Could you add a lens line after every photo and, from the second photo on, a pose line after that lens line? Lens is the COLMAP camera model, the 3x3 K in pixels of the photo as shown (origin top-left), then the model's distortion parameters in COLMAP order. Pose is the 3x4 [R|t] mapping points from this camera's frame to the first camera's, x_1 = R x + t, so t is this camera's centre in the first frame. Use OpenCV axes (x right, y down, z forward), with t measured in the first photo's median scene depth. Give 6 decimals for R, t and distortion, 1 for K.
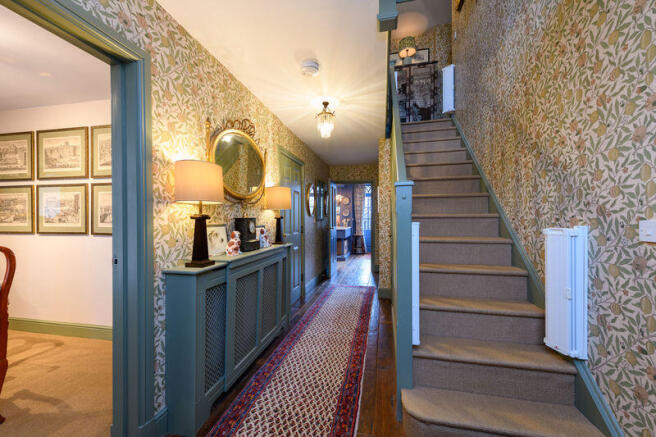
lens RADIAL K [[258.3, 0, 326.4], [0, 258.3, 220.2], [0, 0, 1]] dist [0.001922, 0.000085]
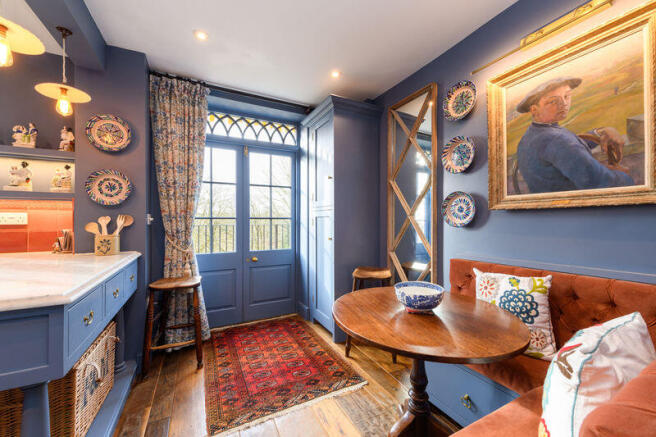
lens RADIAL K [[258.3, 0, 326.9], [0, 258.3, 217.5], [0, 0, 1]] dist [0.001922, 0.000085]
pose [[0.780177, 0.005664, 0.625534, 0.081922], [-0.002314, 0.999978, -0.006167, -0.003335], [-0.625555, 0.003364, 0.780173, 0.715809]]
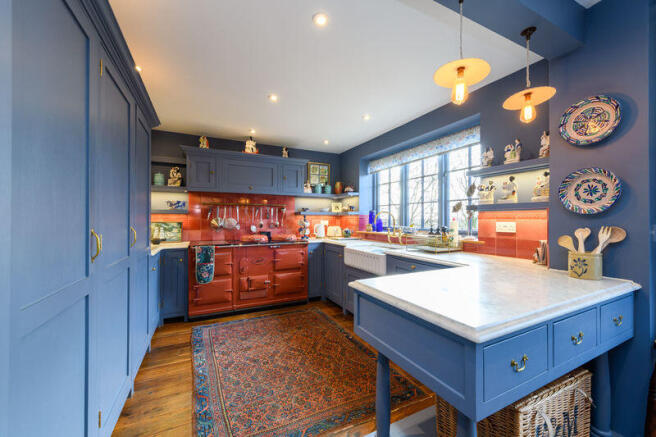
lens RADIAL K [[258.3, 0, 328.5], [0, 258.3, 219.1], [0, 0, 1]] dist [0.001922, 0.000085]
pose [[0.617500, 0.000356, -0.786571, 0.102888], [0.002269, 0.999995, 0.002234, -0.011871], [0.786568, -0.003164, 0.617496, 0.760793]]
